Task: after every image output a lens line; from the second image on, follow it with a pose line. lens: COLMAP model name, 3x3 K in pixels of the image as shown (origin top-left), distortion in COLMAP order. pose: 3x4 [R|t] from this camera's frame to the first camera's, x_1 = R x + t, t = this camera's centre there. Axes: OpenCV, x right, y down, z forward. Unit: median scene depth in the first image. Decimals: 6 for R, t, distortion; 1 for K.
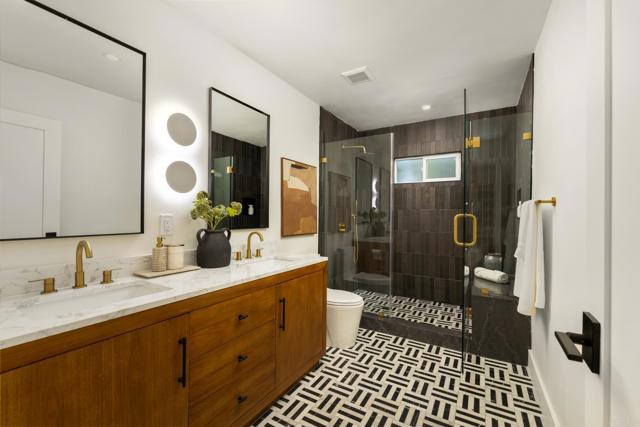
lens RADIAL K [[266.0, 0, 322.0], [0, 266.0, 215.7], [0, 0, 1]] dist [0.000726, -0.000956]
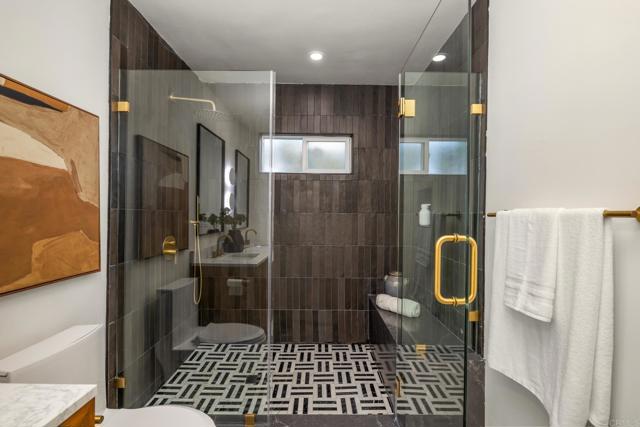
lens RADIAL K [[284.7, 0, 325.0], [0, 284.7, 214.8], [0, 0, 1]] dist [-0.023256, -0.000043]
pose [[0.853419, -0.000958, 0.521225, 0.046788], [-0.001702, 0.999988, 0.004624, -0.022333], [-0.521223, -0.004834, 0.853407, 0.355569]]
